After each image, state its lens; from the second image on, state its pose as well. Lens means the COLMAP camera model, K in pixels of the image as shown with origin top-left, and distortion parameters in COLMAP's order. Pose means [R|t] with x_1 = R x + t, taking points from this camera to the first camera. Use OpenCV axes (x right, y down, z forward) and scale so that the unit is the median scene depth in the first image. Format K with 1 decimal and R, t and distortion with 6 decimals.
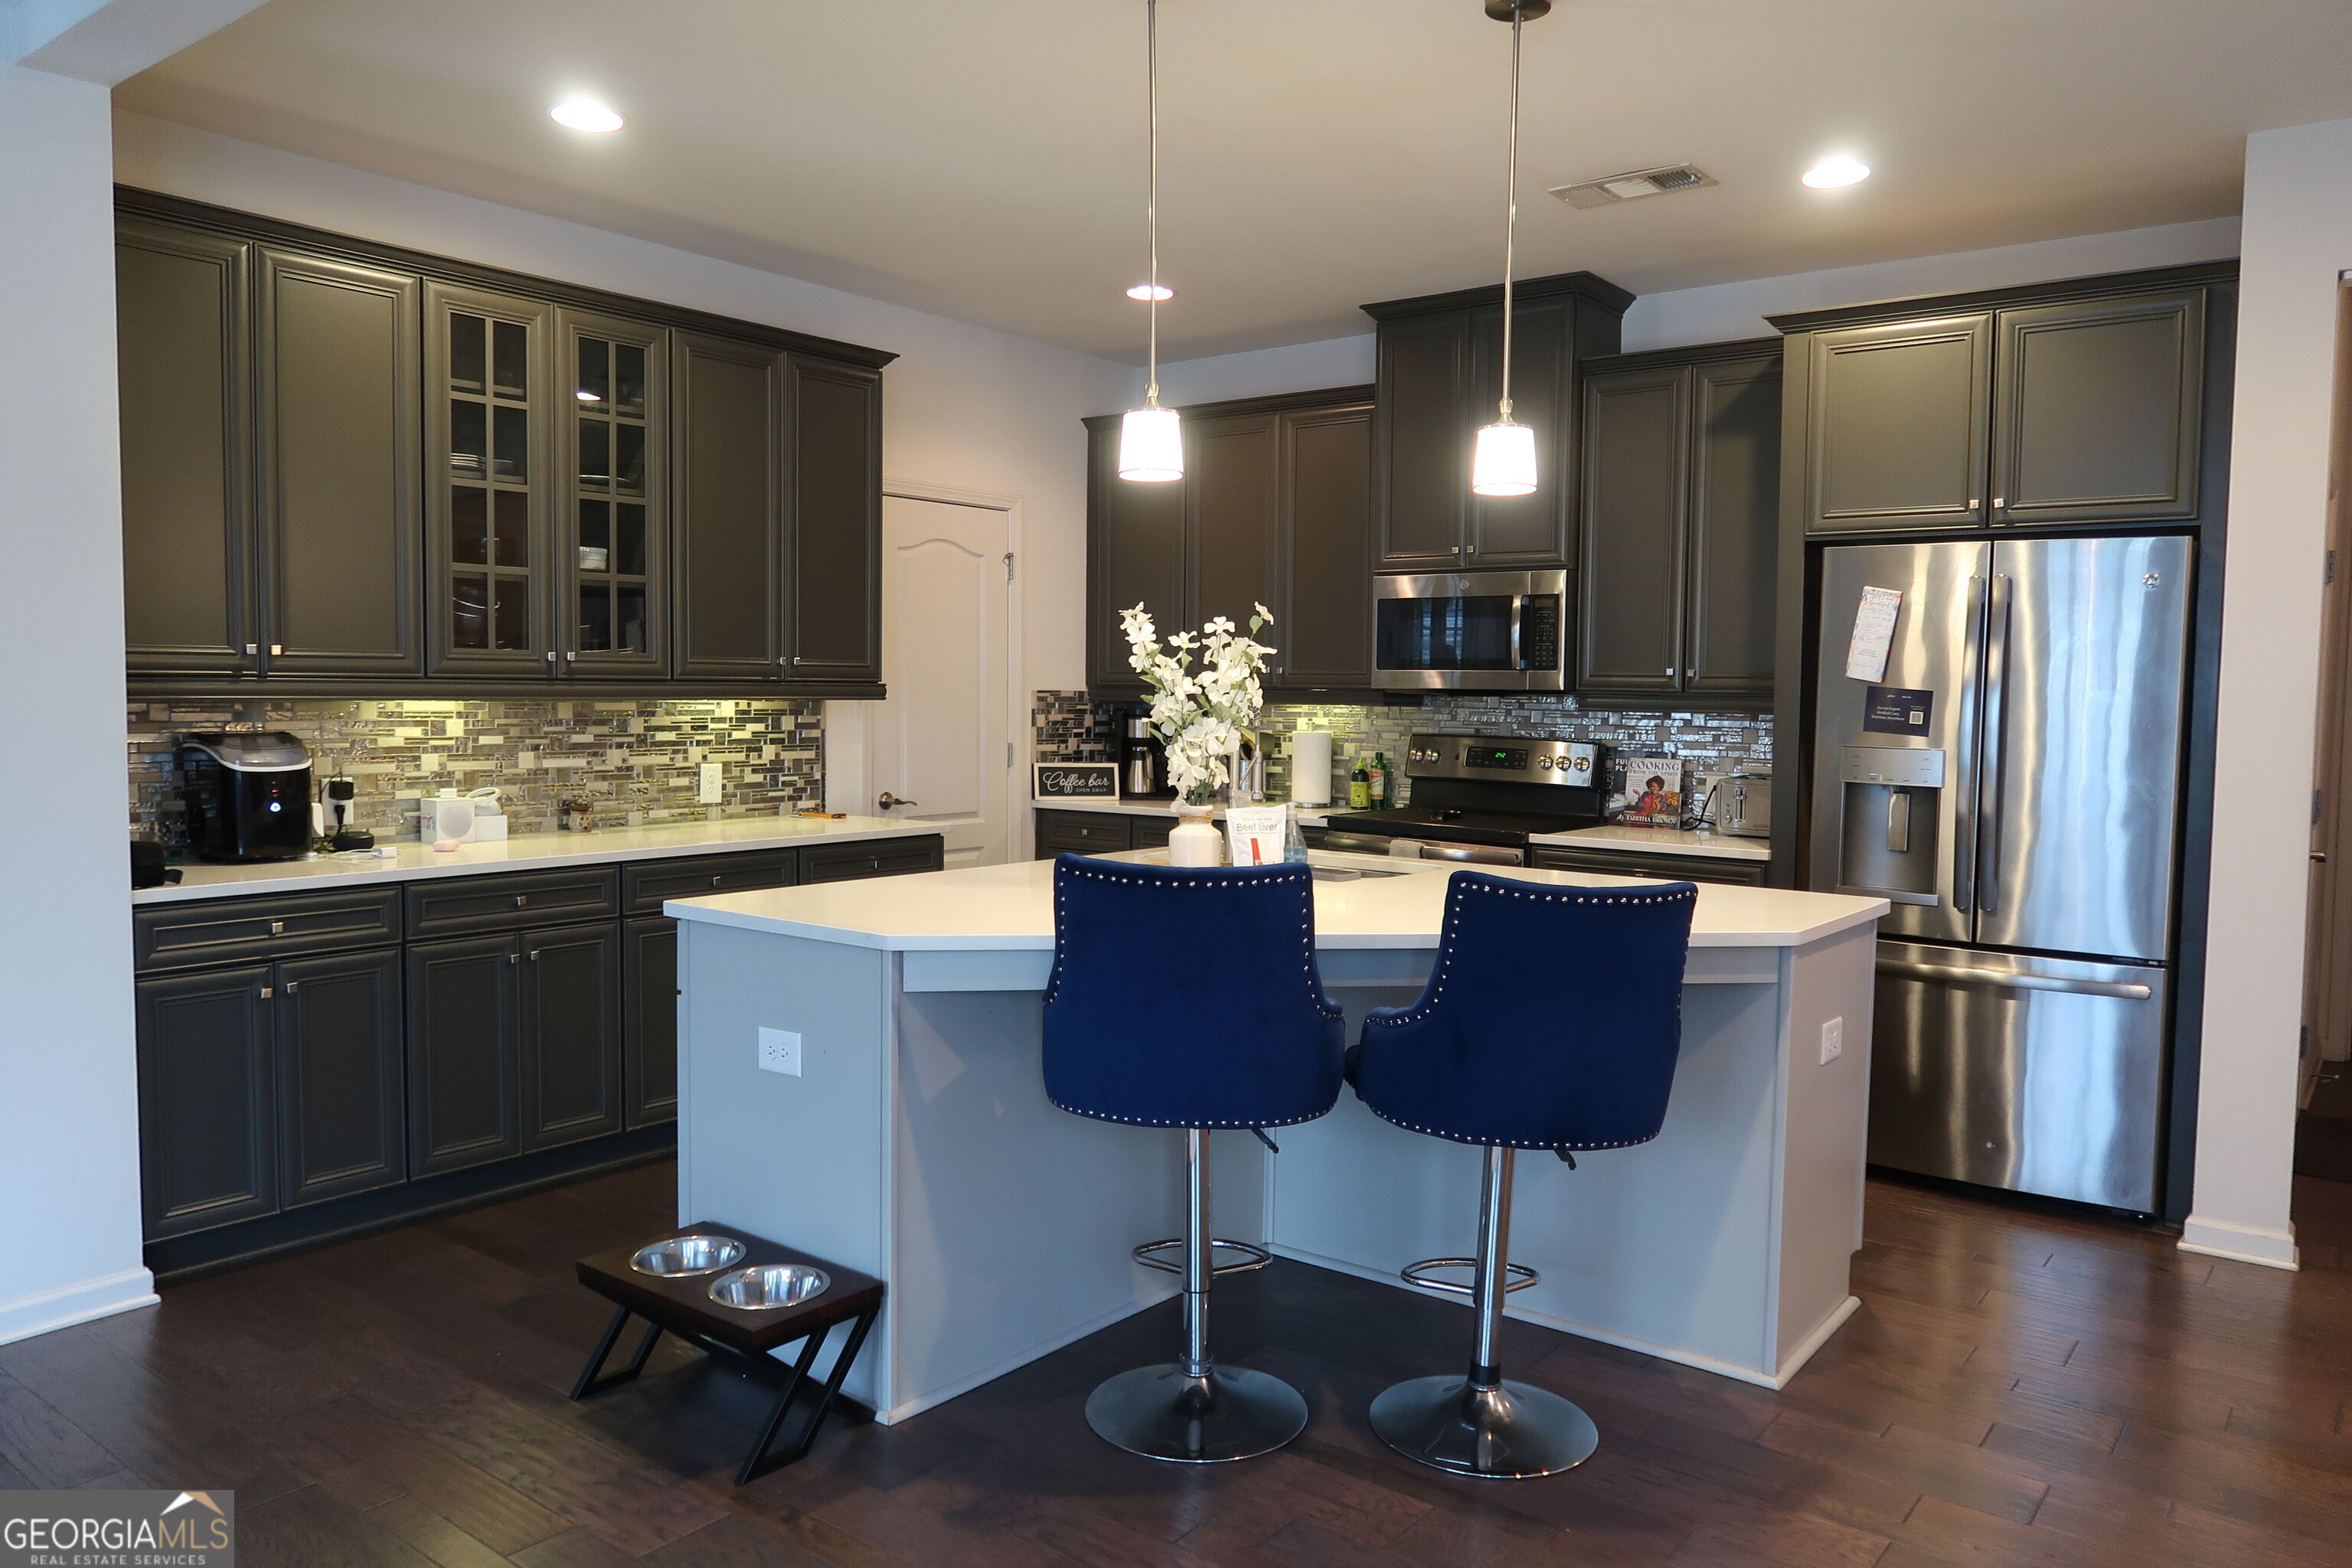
lens RADIAL K [[1627.3, 0, 1177.9], [0, 1627.3, 749.6], [0, 0, 1]] dist [-0.021810, 0.002939]
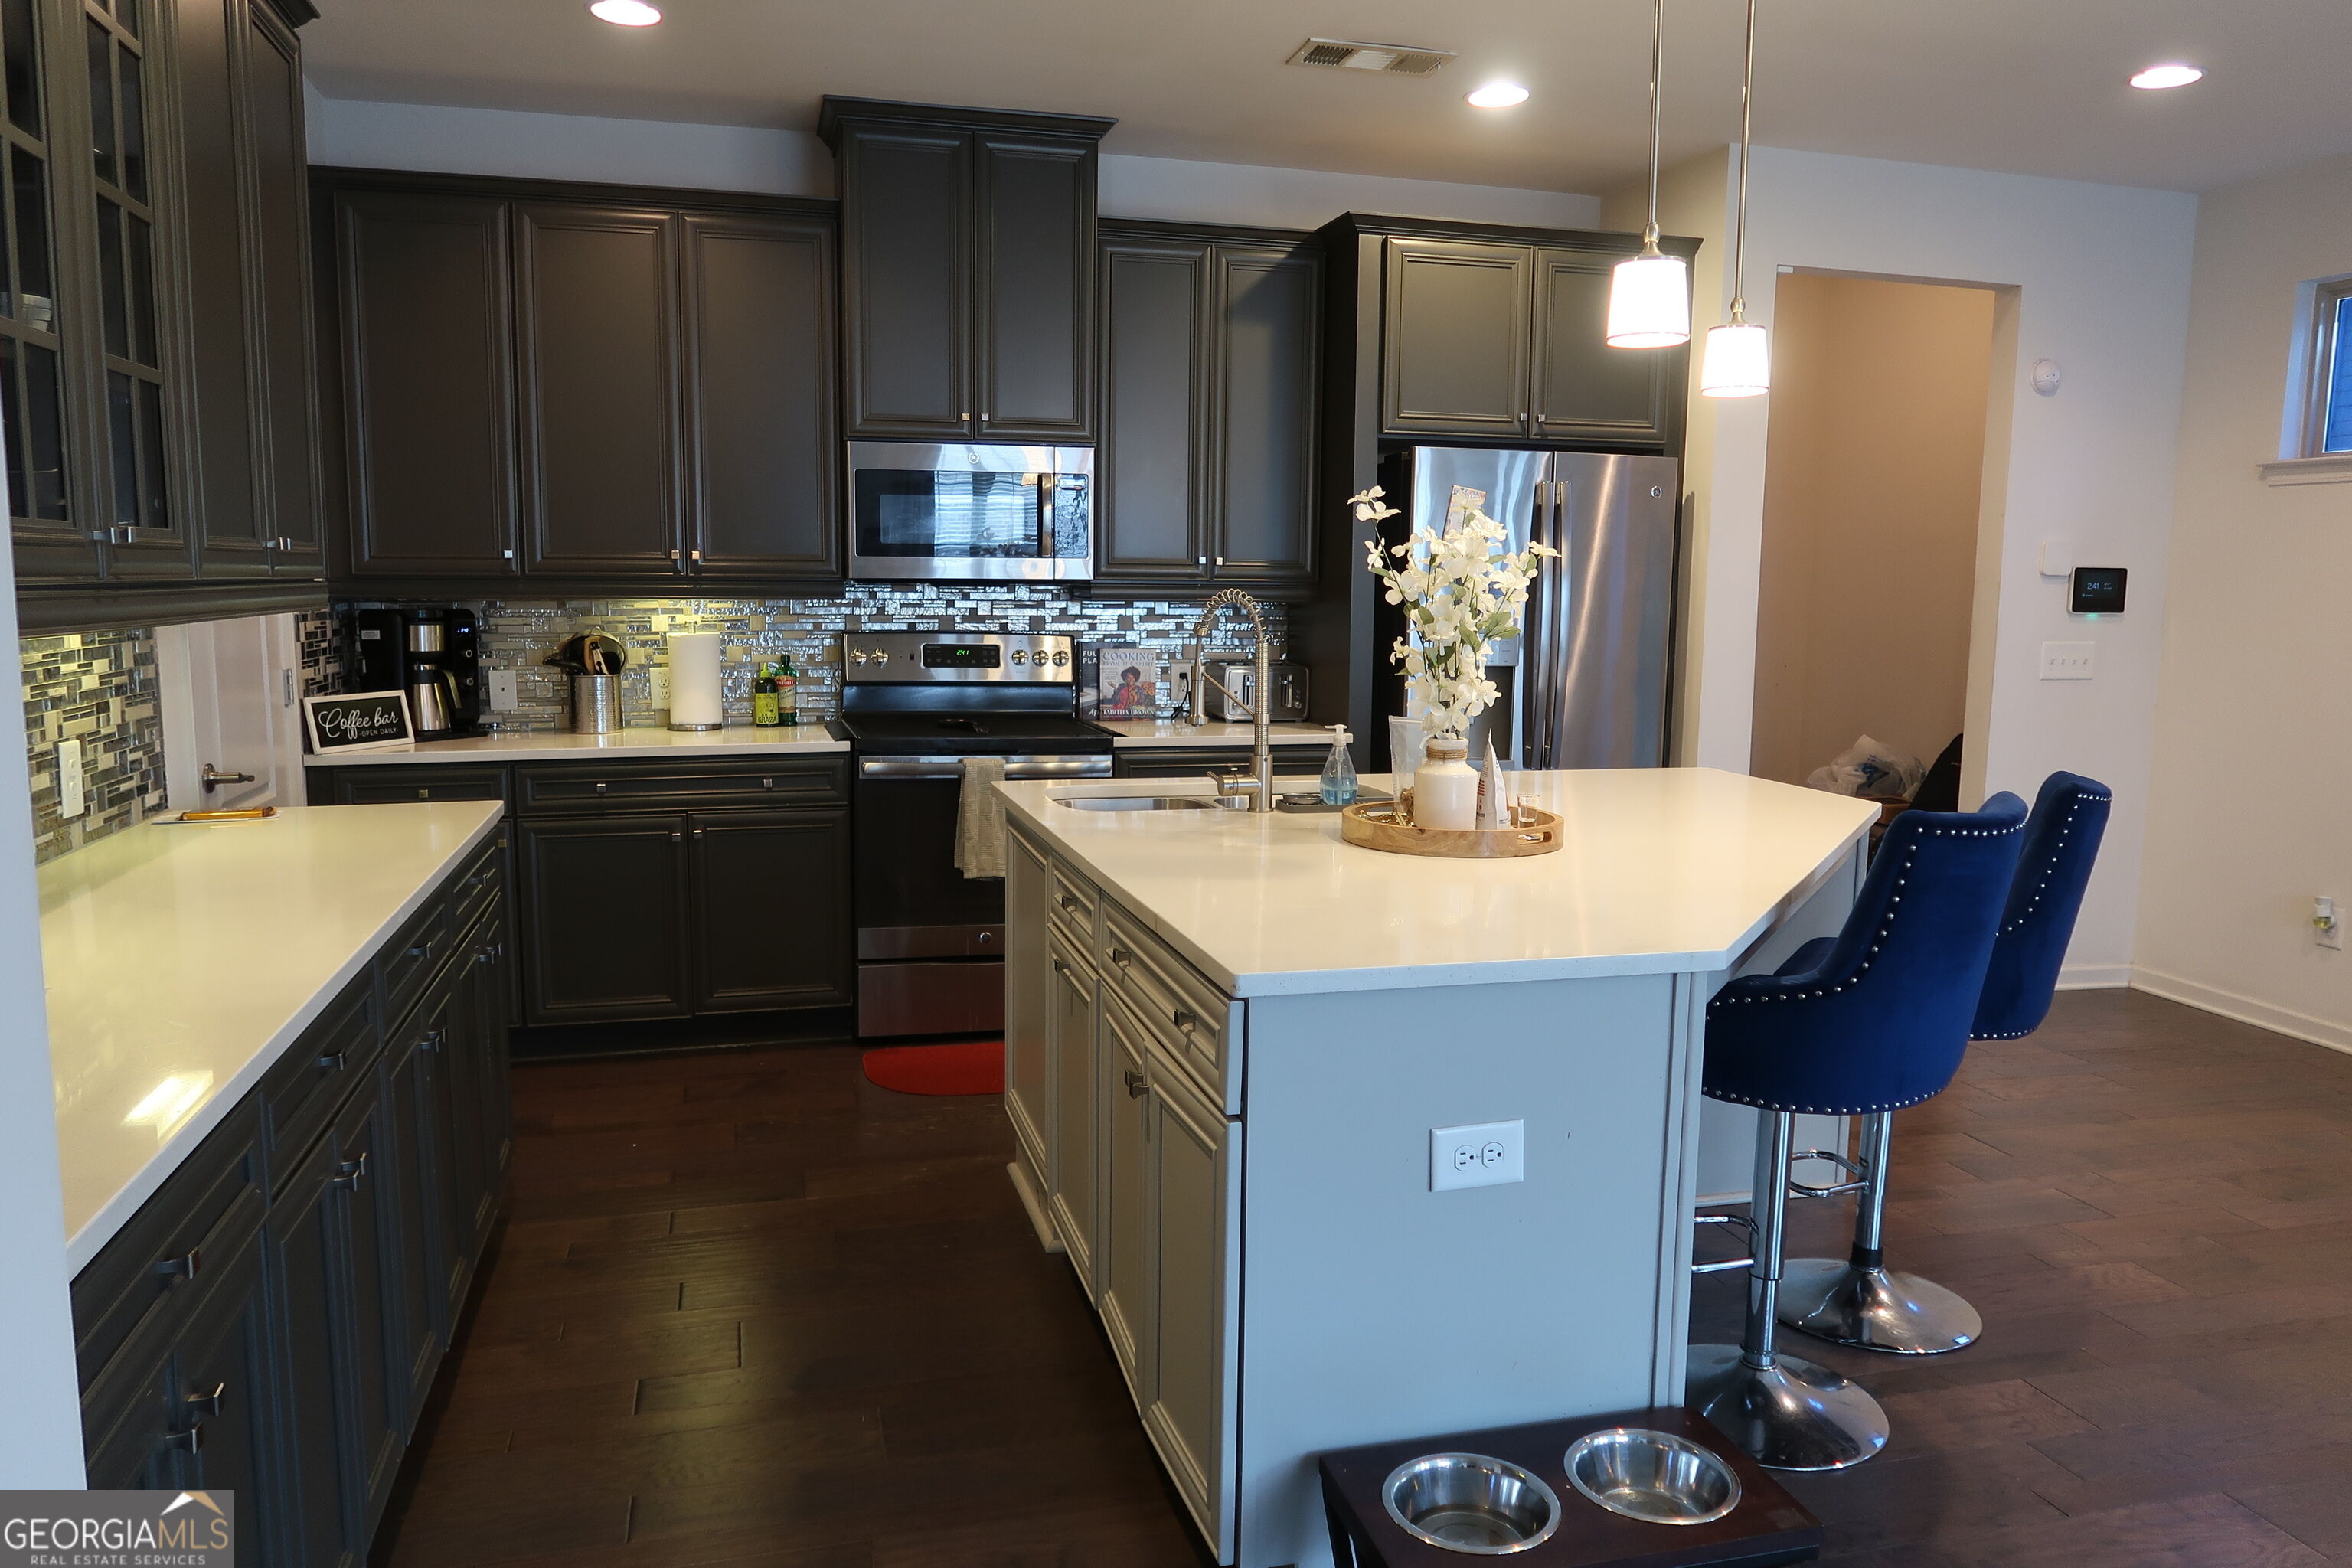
lens RADIAL K [[1627.3, 0, 1171.5], [0, 1627.3, 766.6], [0, 0, 1]] dist [-0.021810, 0.002939]
pose [[0.602961, -0.101253, 0.791319, -0.463899], [0.029957, 0.994087, 0.104371, -0.025298], [-0.797208, -0.039226, 0.602429, 0.393996]]
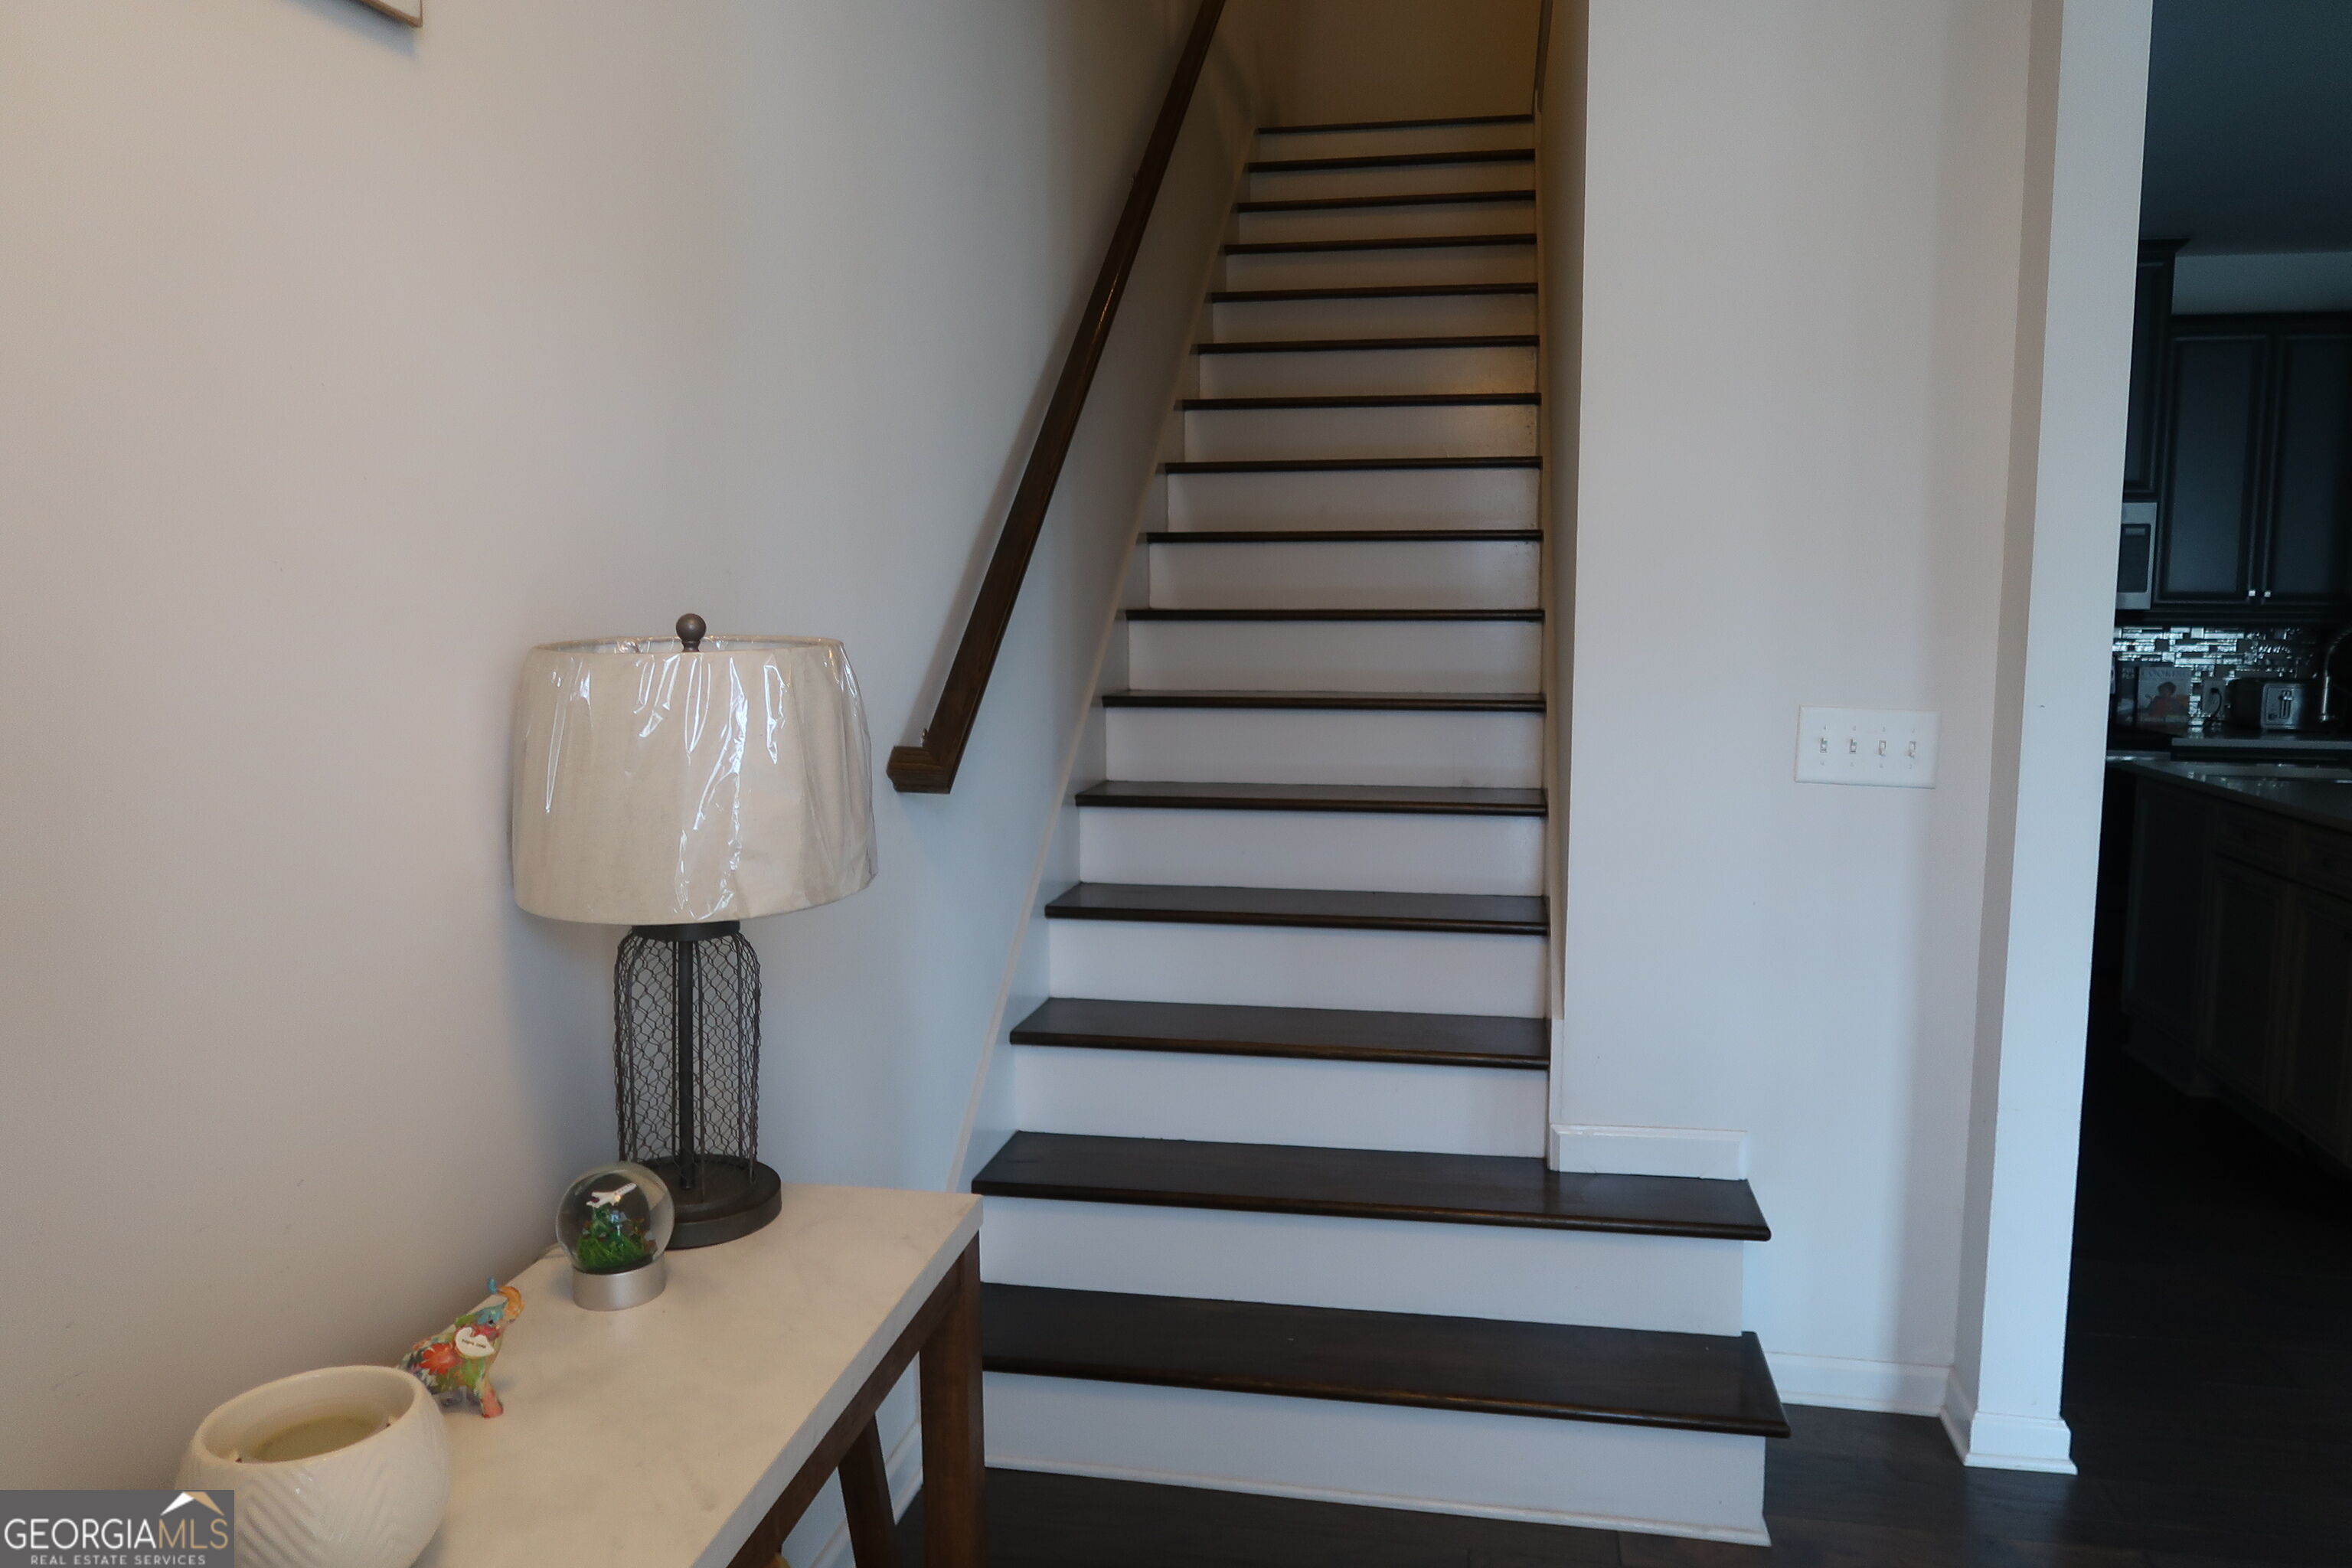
lens RADIAL K [[1627.3, 0, 1169.8], [0, 1627.3, 776.9], [0, 0, 1]] dist [-0.021810, 0.002939]
pose [[0.890035, -0.063208, 0.451490, -0.858394], [0.026353, 0.995819, 0.087461, -0.035756], [-0.455131, -0.065945, 0.887979, 0.298999]]
